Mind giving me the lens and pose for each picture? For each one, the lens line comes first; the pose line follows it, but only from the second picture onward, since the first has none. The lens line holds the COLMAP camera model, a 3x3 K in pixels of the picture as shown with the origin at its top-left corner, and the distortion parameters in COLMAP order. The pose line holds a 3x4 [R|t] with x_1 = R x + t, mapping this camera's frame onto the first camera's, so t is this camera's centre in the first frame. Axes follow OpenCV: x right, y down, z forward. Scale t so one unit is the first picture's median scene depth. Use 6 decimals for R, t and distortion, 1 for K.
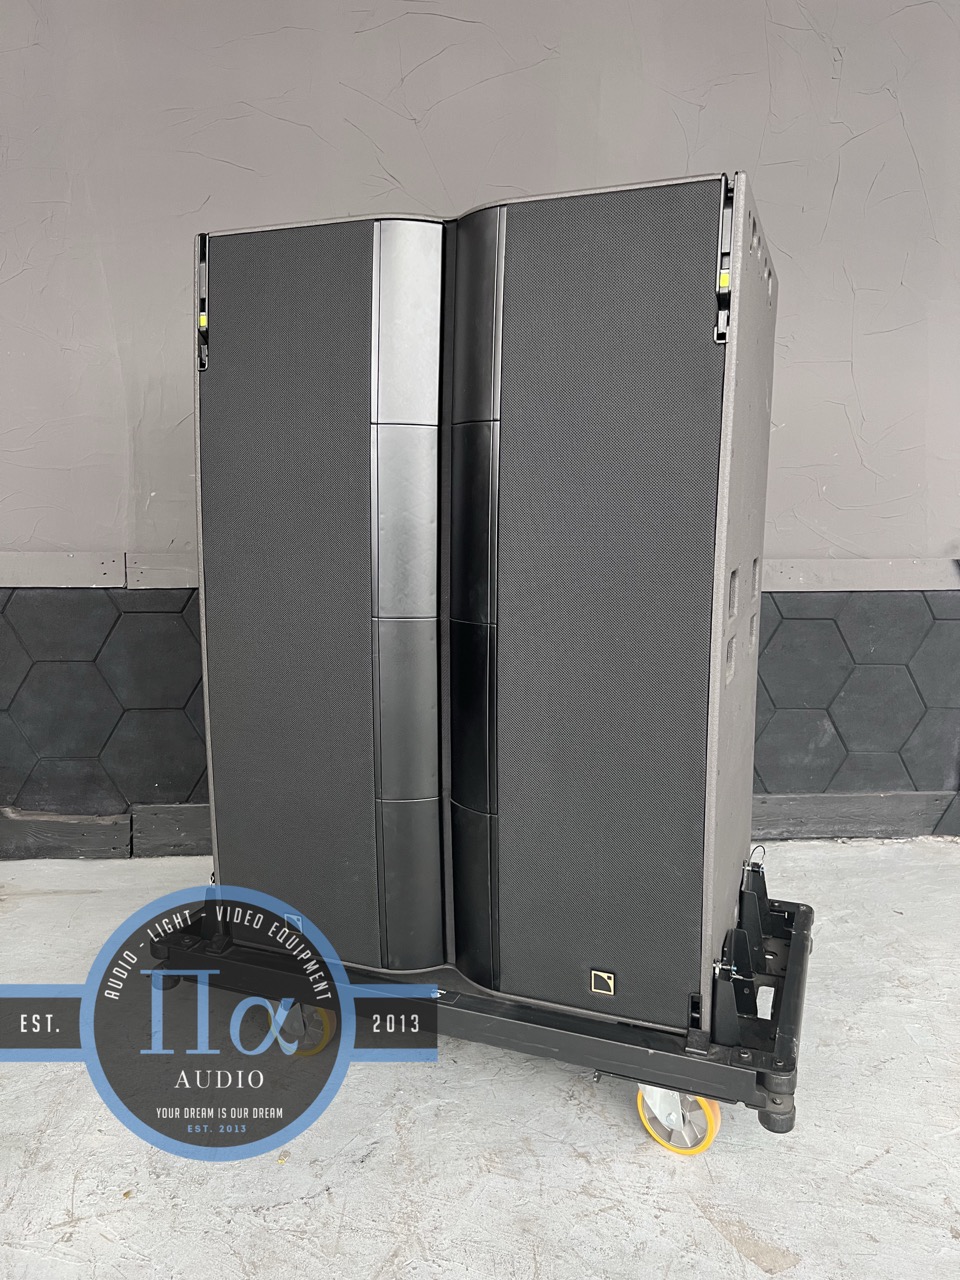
lens RADIAL K [[957.7, 0, 475.6], [0, 957.7, 640.3], [0, 0, 1]] dist [0.053097, -0.064044]
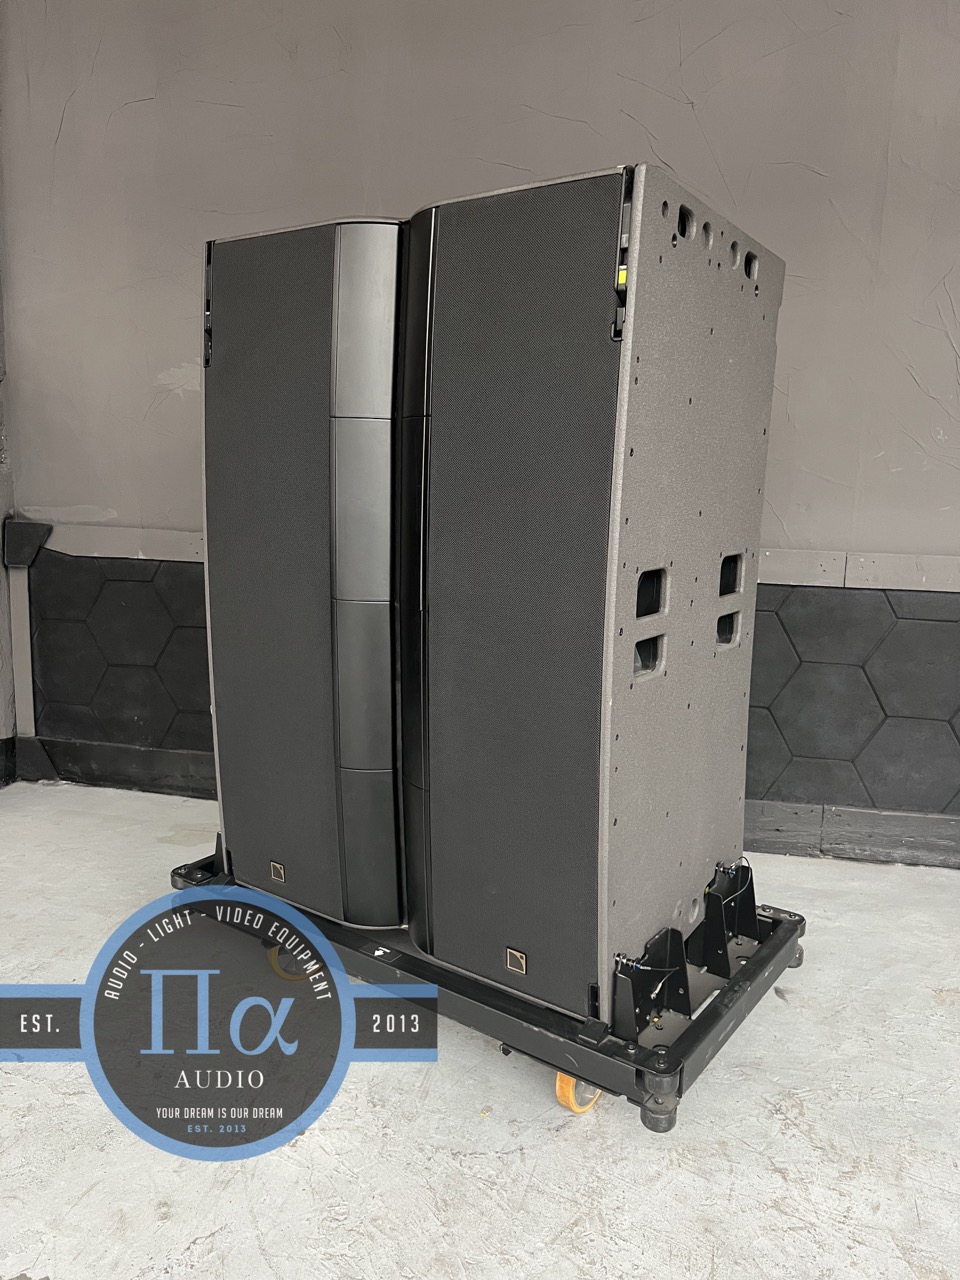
lens RADIAL K [[957.5, 0, 473.9], [0, 957.5, 642.0], [0, 0, 1]] dist [0.053920, -0.065609]
pose [[0.955202, 0.054414, -0.290910, 0.066862], [-0.049107, 0.998468, 0.025517, -0.008930], [0.291853, -0.010088, 0.956410, -0.016965]]
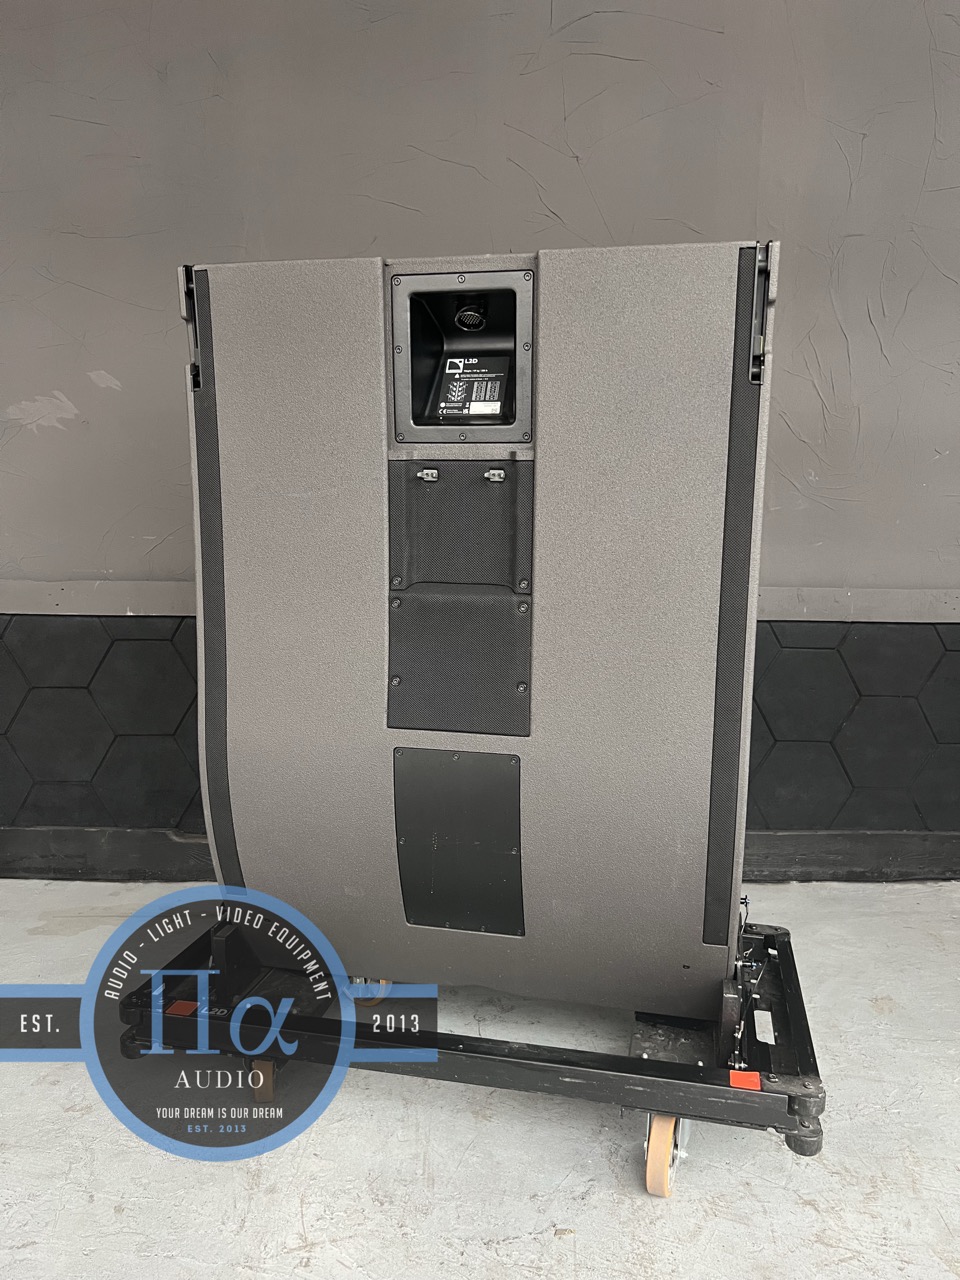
lens RADIAL K [[957.5, 0, 473.9], [0, 957.5, 642.0], [0, 0, 1]] dist [0.053920, -0.065609]
pose [[0.997383, 0.005146, -0.072109, -0.148785], [-0.007139, 0.999599, -0.027409, -0.001578], [0.071939, 0.027852, 0.997020, -0.008805]]
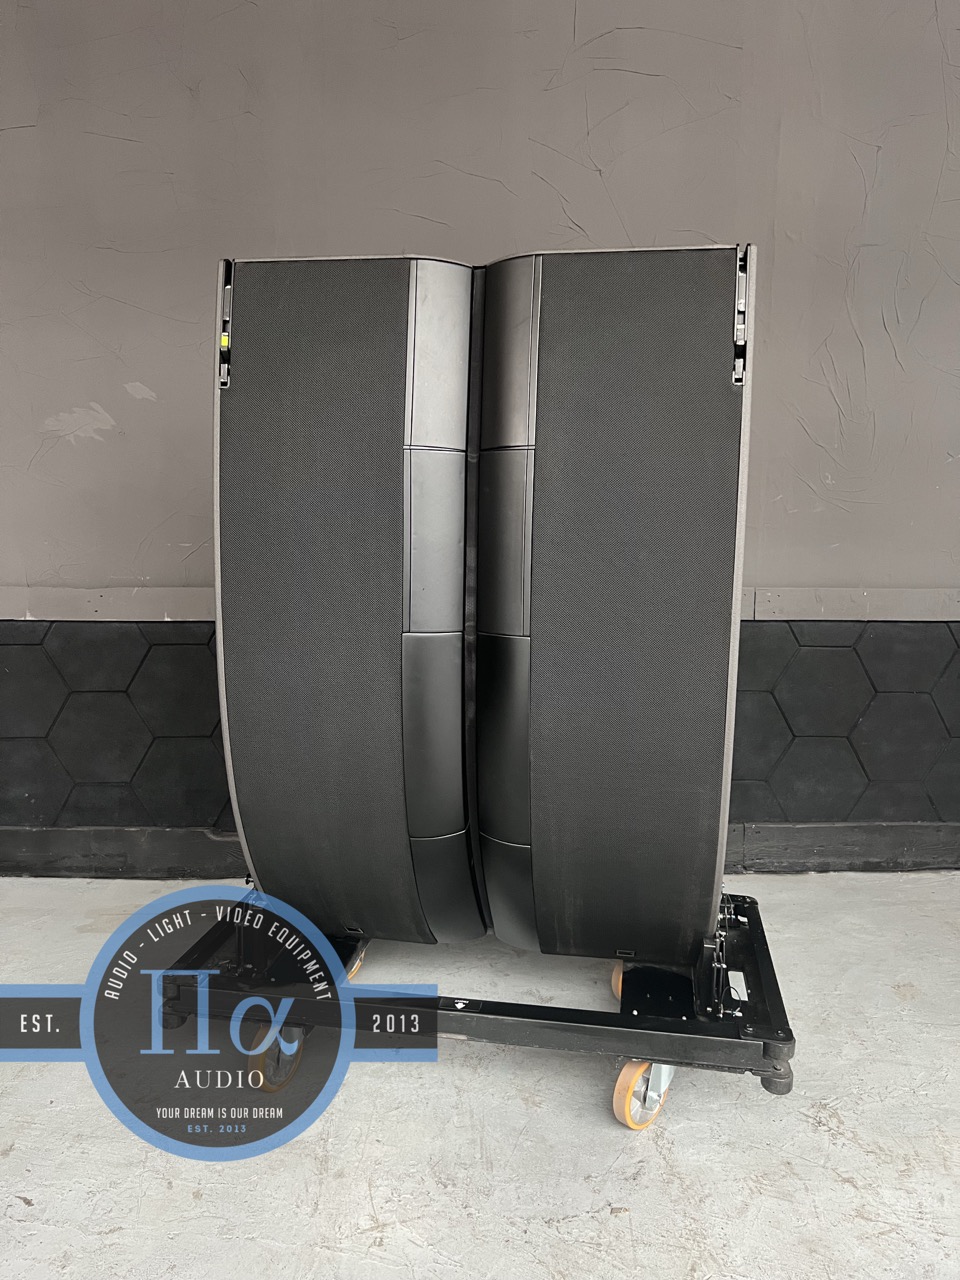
lens RADIAL K [[957.7, 0, 475.6], [0, 957.7, 640.3], [0, 0, 1]] dist [0.053097, -0.064044]
pose [[0.997885, -0.002999, -0.064932, -0.204008], [0.001999, 0.999878, -0.015462, -0.026776], [0.064970, 0.015300, 0.997770, -0.061405]]
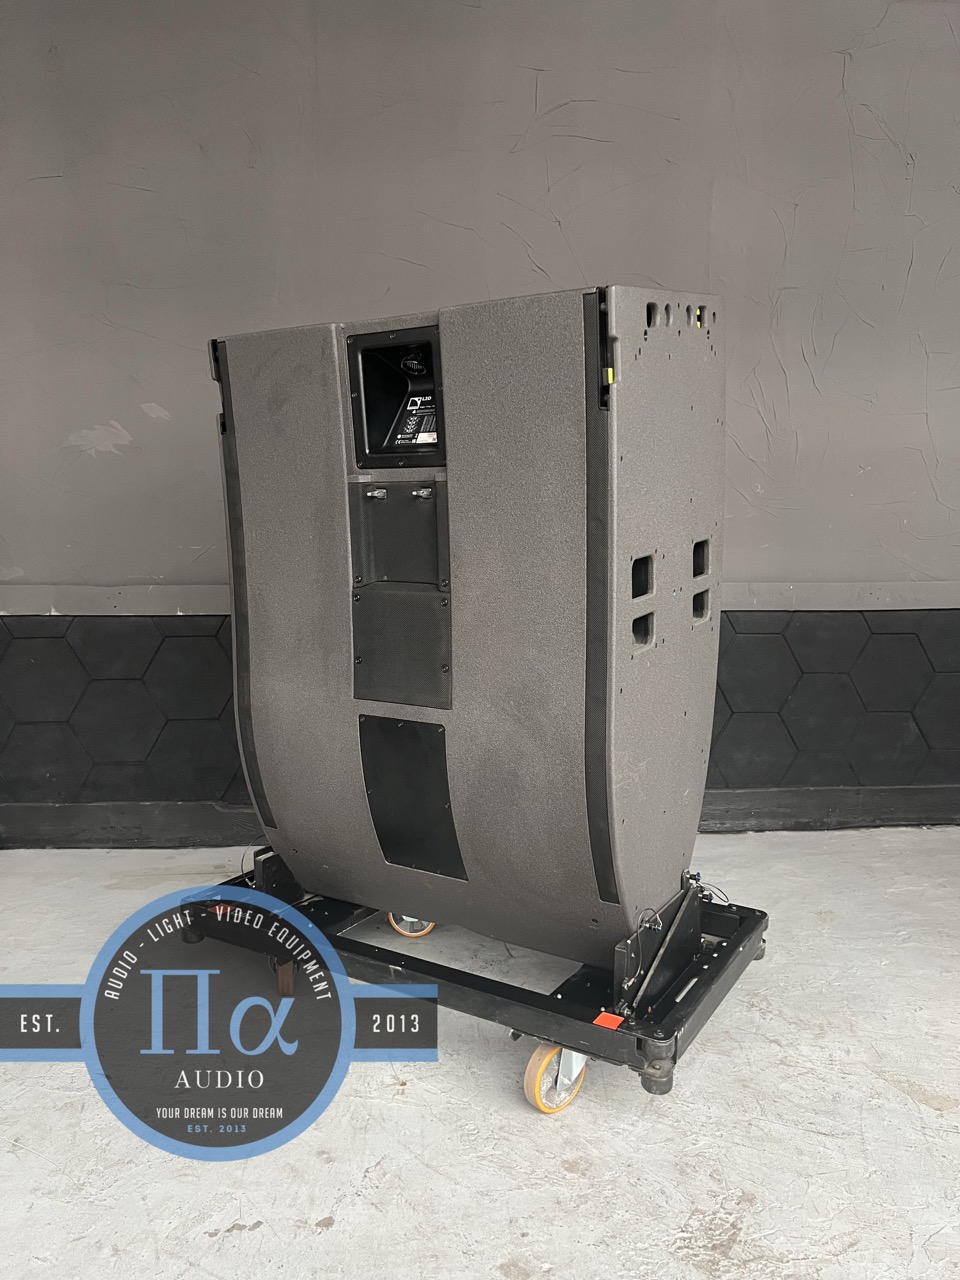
lens RADIAL K [[958.3, 0, 476.2], [0, 958.3, 643.9], [0, 0, 1]] dist [0.052530, -0.063519]
pose [[0.999800, -0.013673, -0.014613, -0.243901], [0.013166, 0.999326, -0.034256, 0.040784], [0.015072, 0.034057, 0.999306, -0.290497]]
